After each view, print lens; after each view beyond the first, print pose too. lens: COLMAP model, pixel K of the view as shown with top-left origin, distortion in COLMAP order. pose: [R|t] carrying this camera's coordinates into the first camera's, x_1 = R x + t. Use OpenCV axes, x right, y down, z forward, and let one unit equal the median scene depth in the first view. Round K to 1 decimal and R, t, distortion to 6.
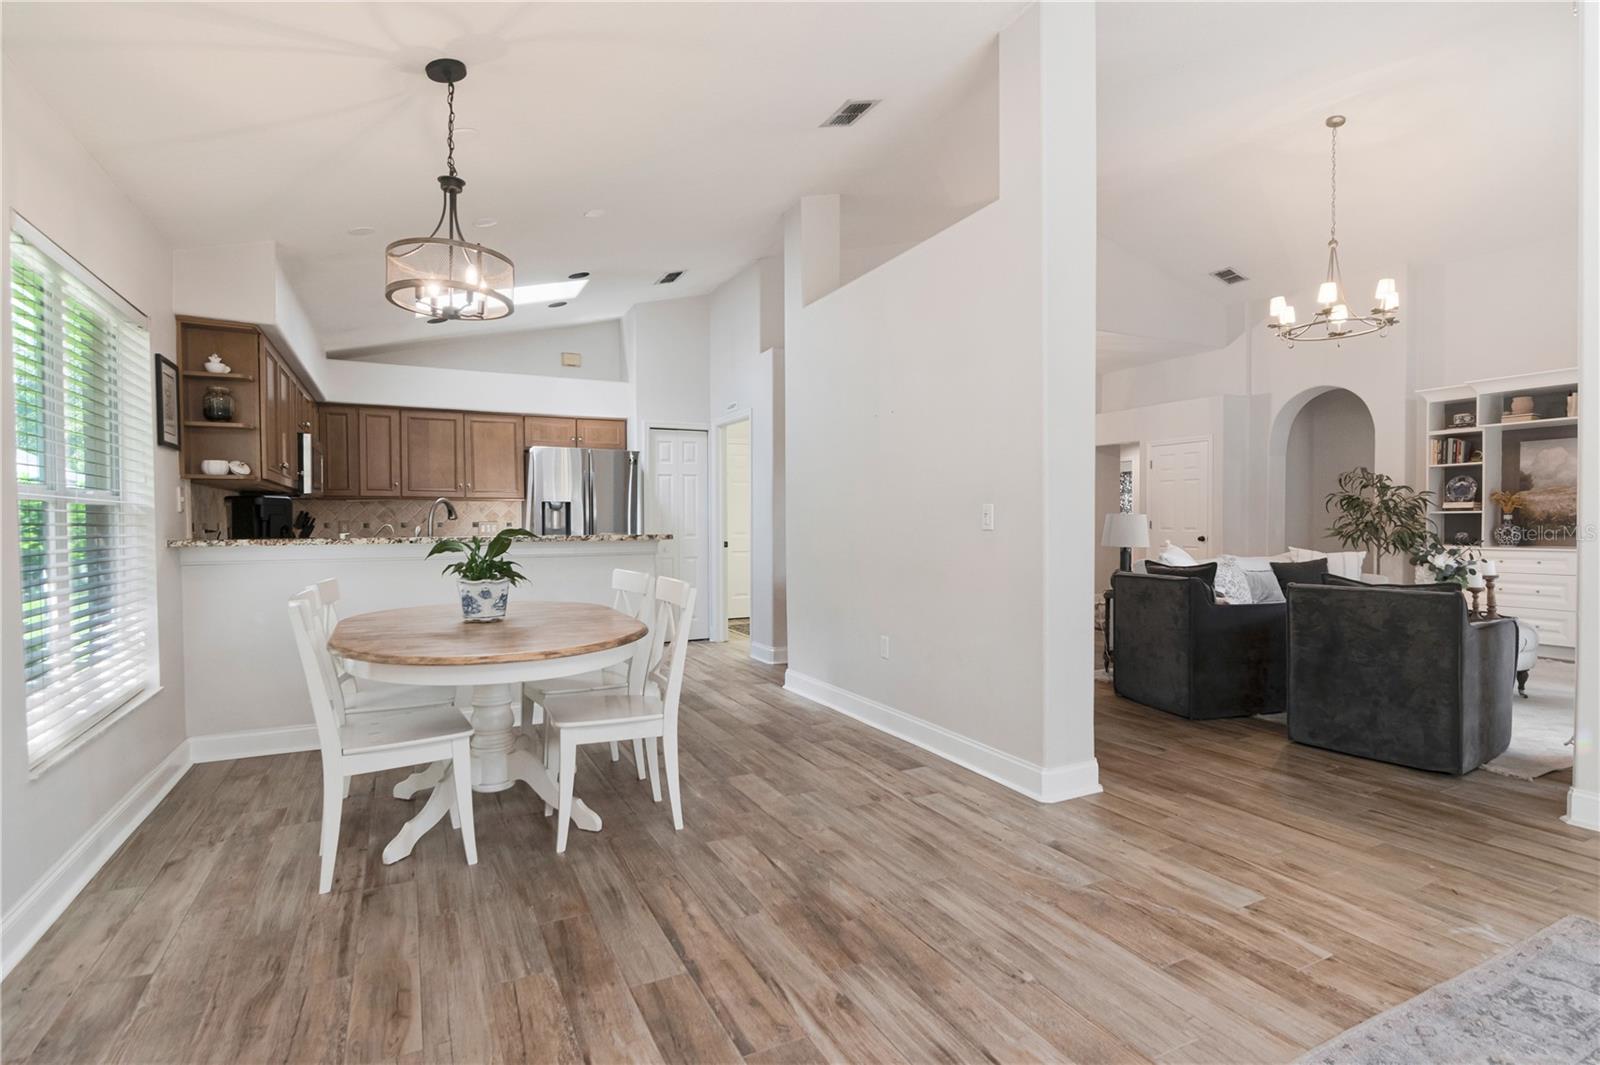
lens RADIAL K [[783.6, 0, 804.3], [0, 783.6, 543.6], [0, 0, 1]] dist [-0.003986, -0.006521]
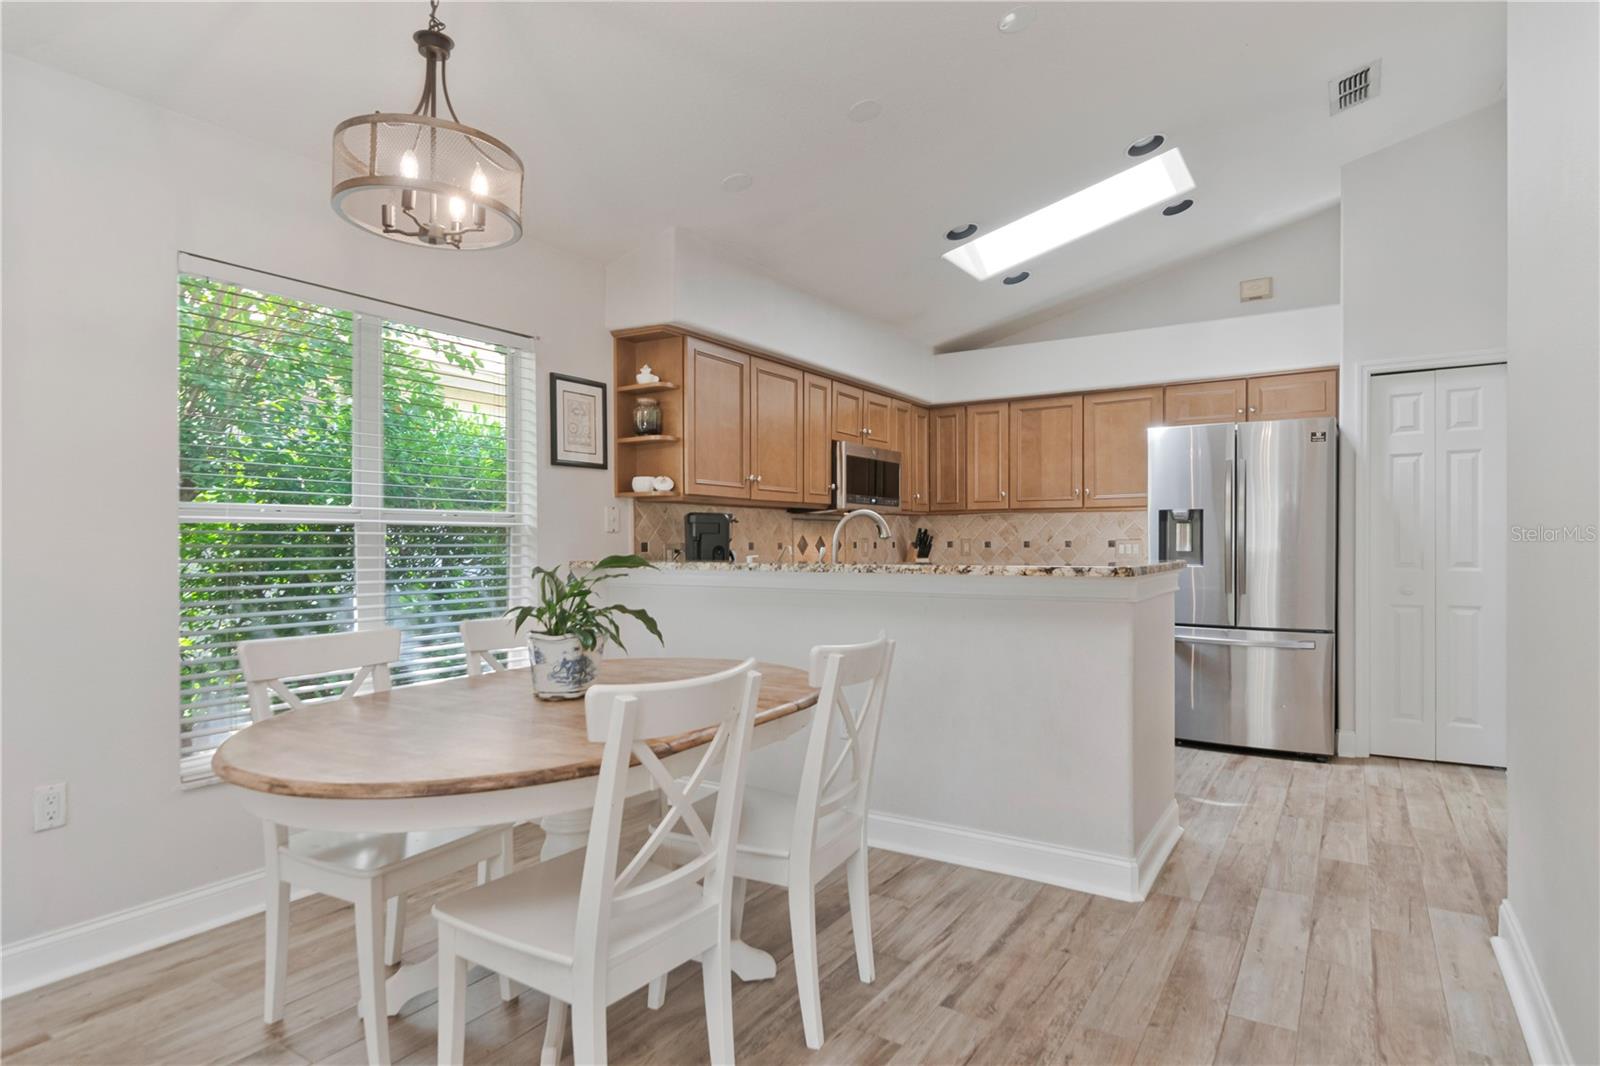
lens RADIAL K [[863.3, 0, 810.8], [0, 863.3, 546.7], [0, 0, 1]] dist [-0.005243, -0.004507]
pose [[0.513001, 0.005451, -0.858371, 0.334950], [-0.021324, 0.999752, -0.006395, -0.026894], [0.858123, 0.021585, 0.512990, 0.865360]]
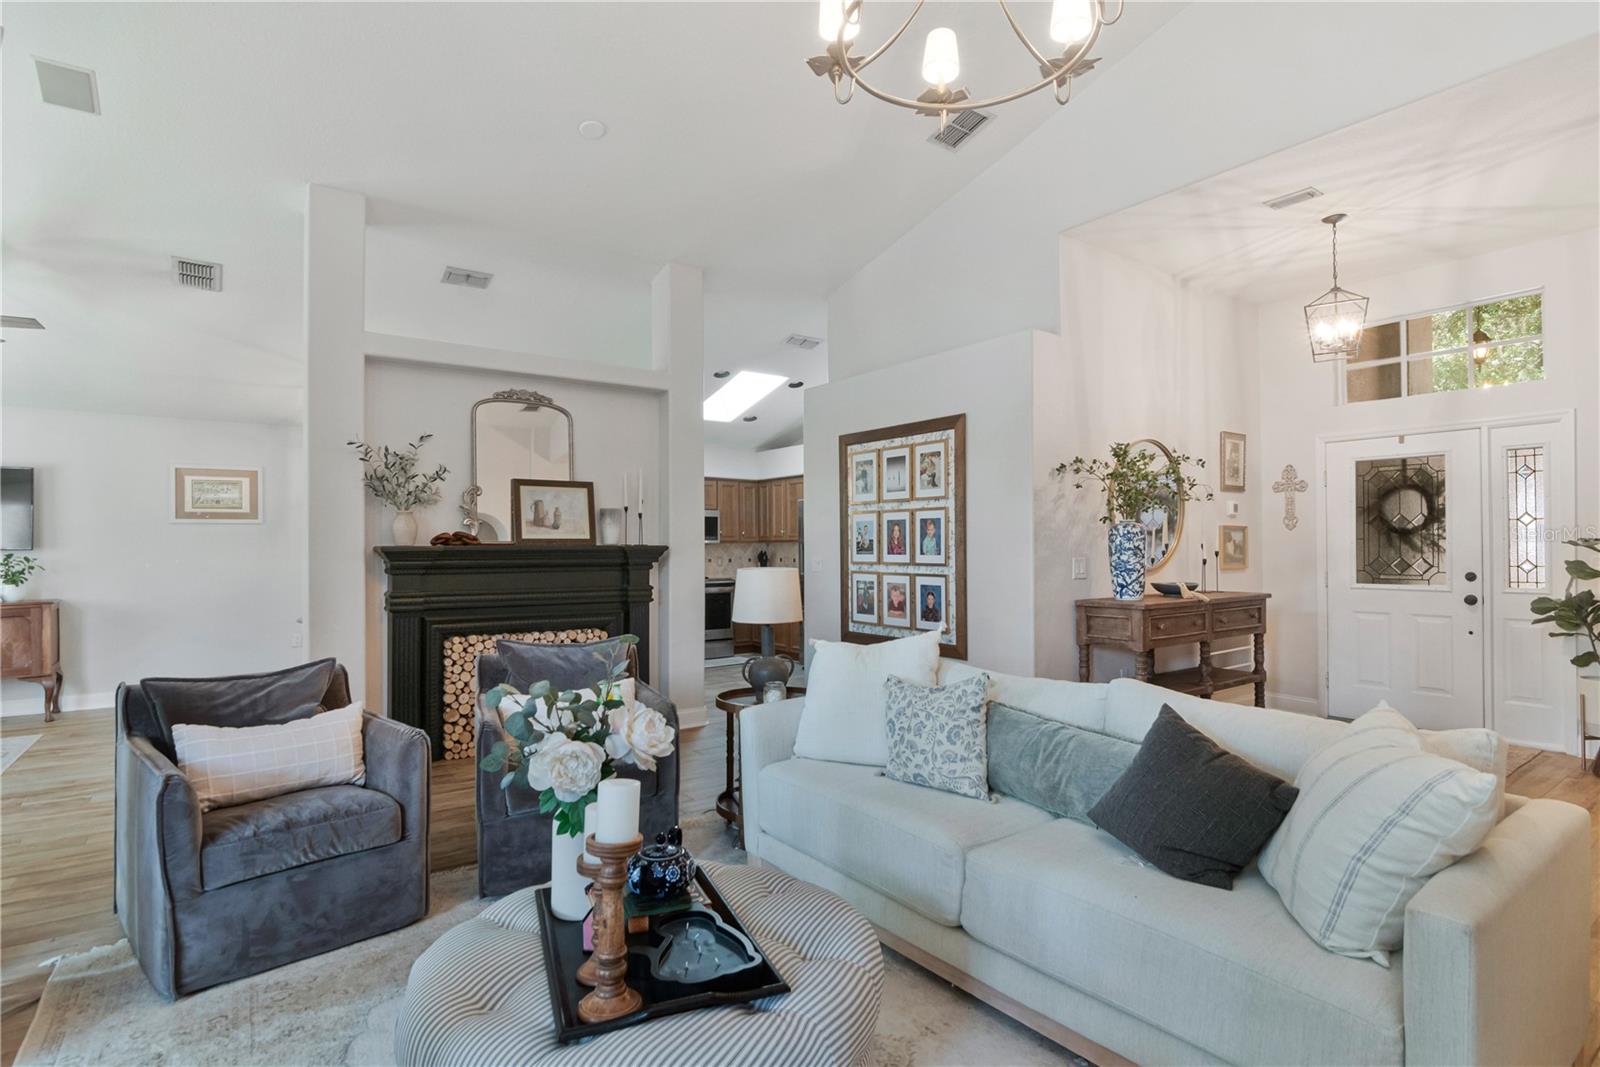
lens RADIAL K [[783.6, 0, 810.9], [0, 783.6, 546.5], [0, 0, 1]] dist [-0.003986, -0.006521]
pose [[0.188832, 0.004193, -0.982000, 2.126297], [-0.023919, 0.999714, -0.000331, -0.118112], [0.981718, 0.023551, 0.188878, 1.838821]]
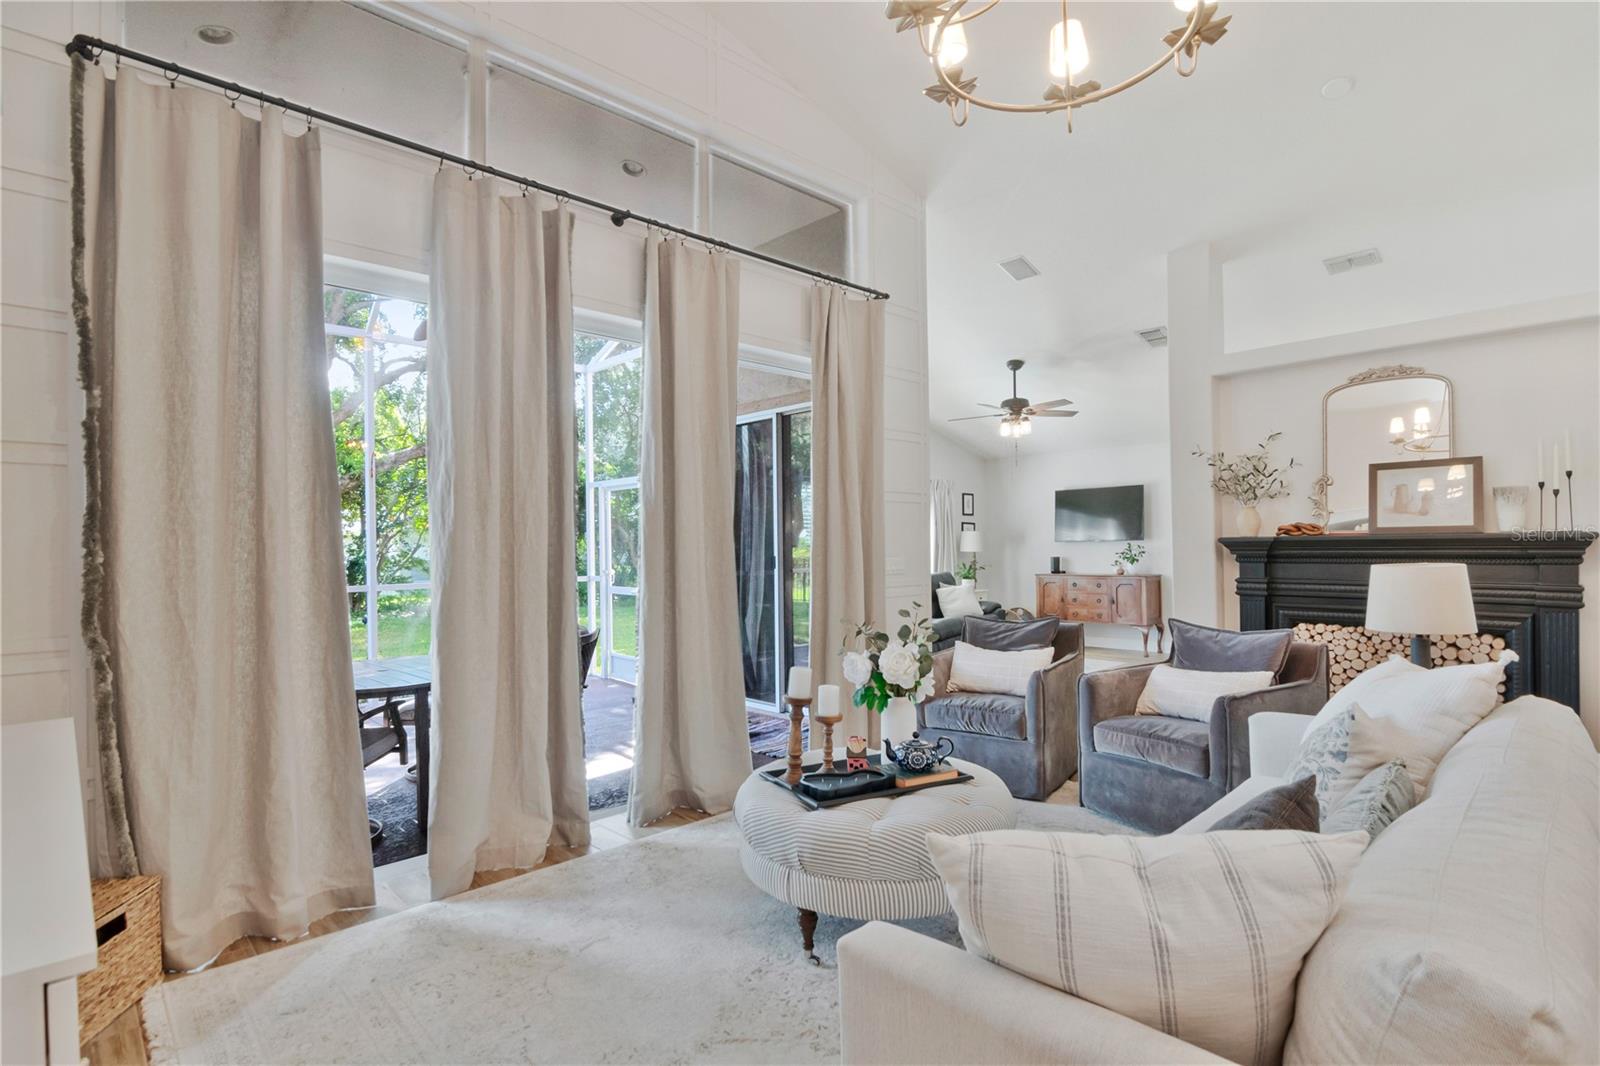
lens RADIAL K [[783.6, 0, 788.5], [0, 783.6, 542.0], [0, 0, 1]] dist [-0.003986, -0.006521]
pose [[-0.957088, 0.016398, -0.289333, 1.925965], [0.009919, 0.999667, 0.023843, -0.141686], [0.289628, 0.019950, -0.956931, 2.766941]]
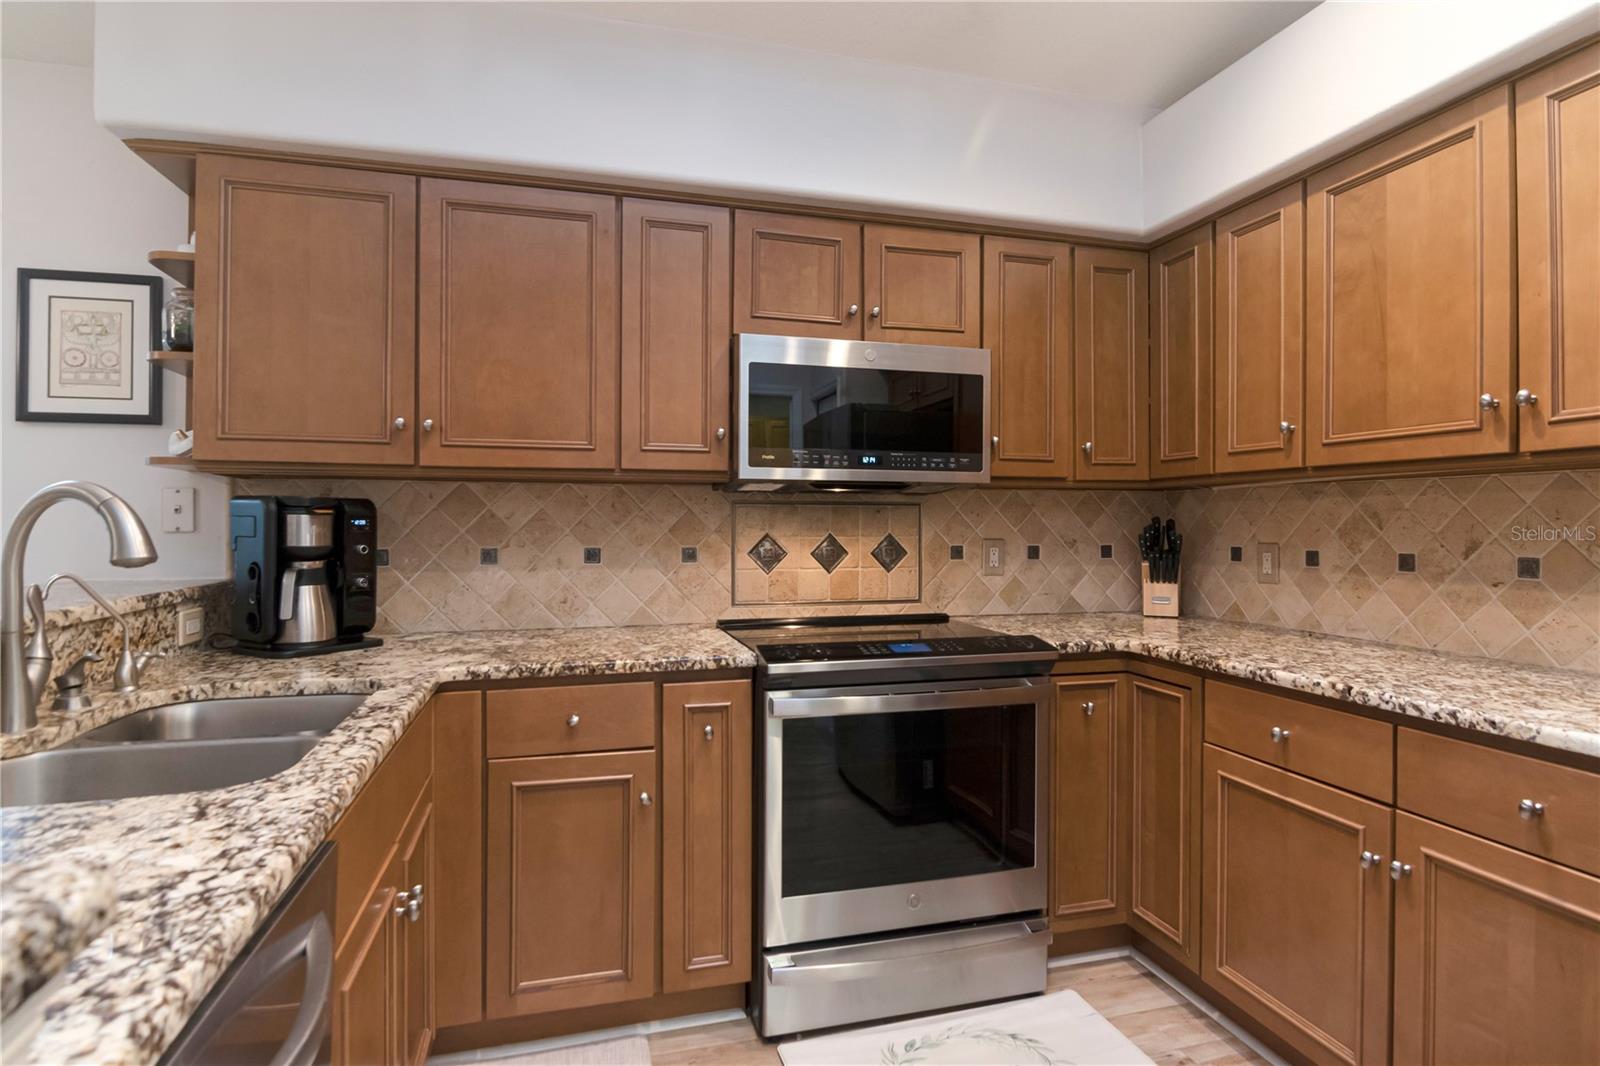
lens RADIAL K [[833.0, 0, 809.6], [0, 833.0, 526.4], [0, 0, 1]] dist [-0.006775, -0.007669]
pose [[-0.189901, 0.005209, -0.981789, -0.392853], [-0.027938, 0.999552, 0.010707, -0.084006], [0.981406, 0.029463, -0.189670, 2.050433]]
